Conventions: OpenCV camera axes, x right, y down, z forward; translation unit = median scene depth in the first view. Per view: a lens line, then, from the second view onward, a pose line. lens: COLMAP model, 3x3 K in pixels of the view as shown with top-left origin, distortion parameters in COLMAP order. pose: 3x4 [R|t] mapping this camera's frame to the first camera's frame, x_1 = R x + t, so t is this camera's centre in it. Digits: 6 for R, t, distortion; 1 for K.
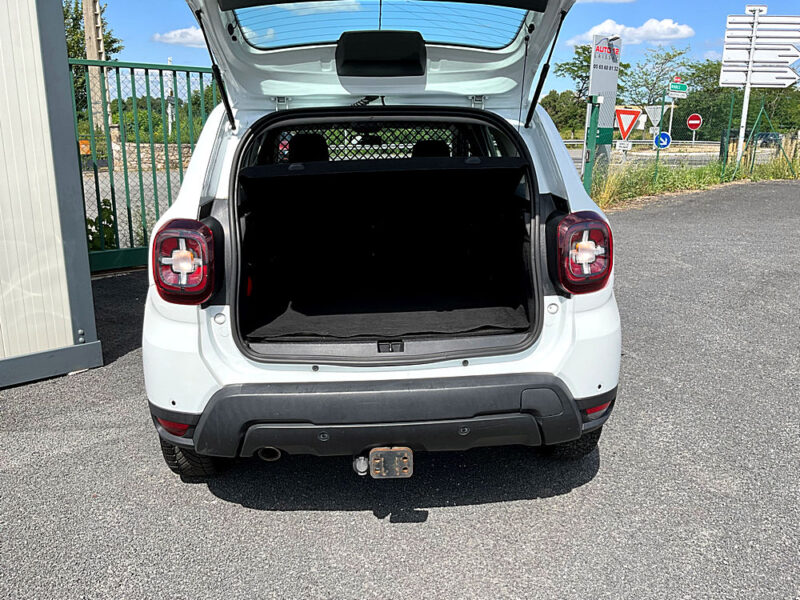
lens RADIAL K [[672.3, 0, 384.7], [0, 672.3, 296.3], [0, 0, 1]] dist [0.043664, -0.074397]
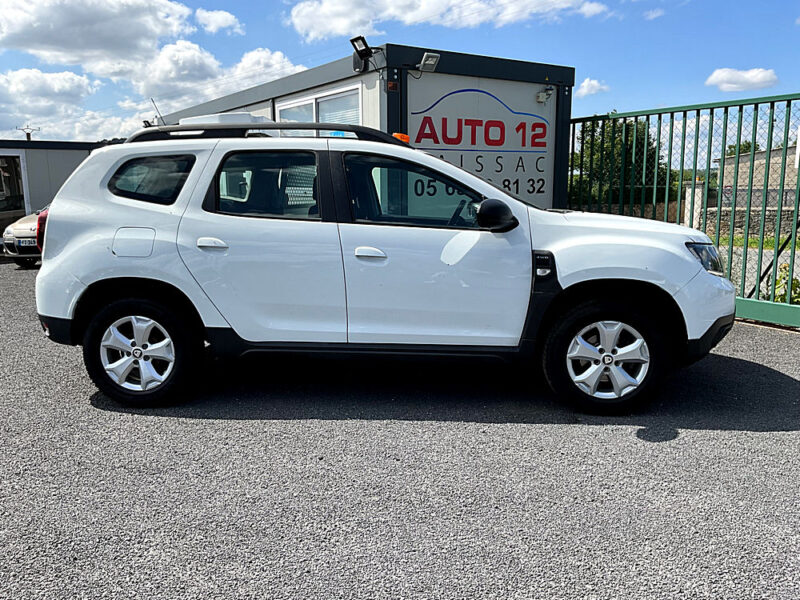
lens RADIAL K [[672.3, 0, 401.1], [0, 672.3, 298.8], [0, 0, 1]] dist [0.043664, -0.074397]
pose [[-0.142999, 0.155877, -0.977371, 1.602031], [-0.237076, 0.953375, 0.186737, -0.392226], [0.960909, 0.258414, -0.099377, 1.827719]]
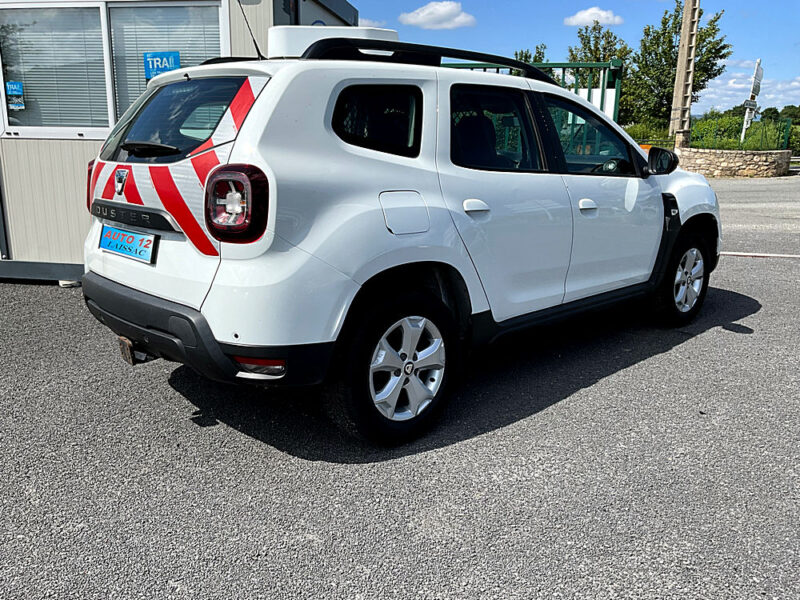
lens RADIAL K [[672.3, 0, 406.7], [0, 672.3, 293.3], [0, 0, 1]] dist [0.043664, -0.074397]
pose [[0.637844, 0.180491, -0.748717, 1.001693], [-0.195656, 0.978232, 0.069136, -0.042001], [0.744898, 0.102393, 0.659274, 0.410369]]
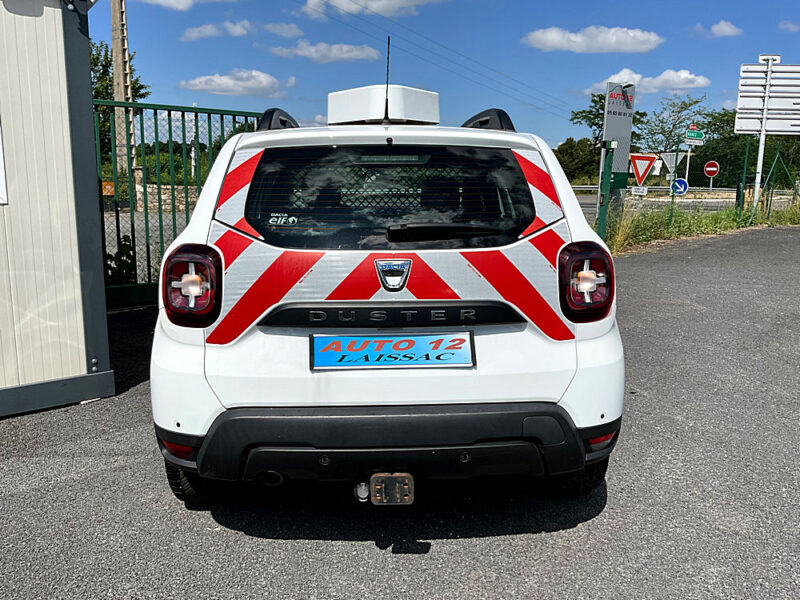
lens RADIAL K [[672.3, 0, 384.4], [0, 672.3, 294.4], [0, 0, 1]] dist [0.043664, -0.074397]
pose [[0.999602, 0.011898, -0.025585, 0.015711], [-0.013571, 0.997710, -0.066257, 0.019814], [0.024738, 0.066578, 0.997475, -0.013512]]
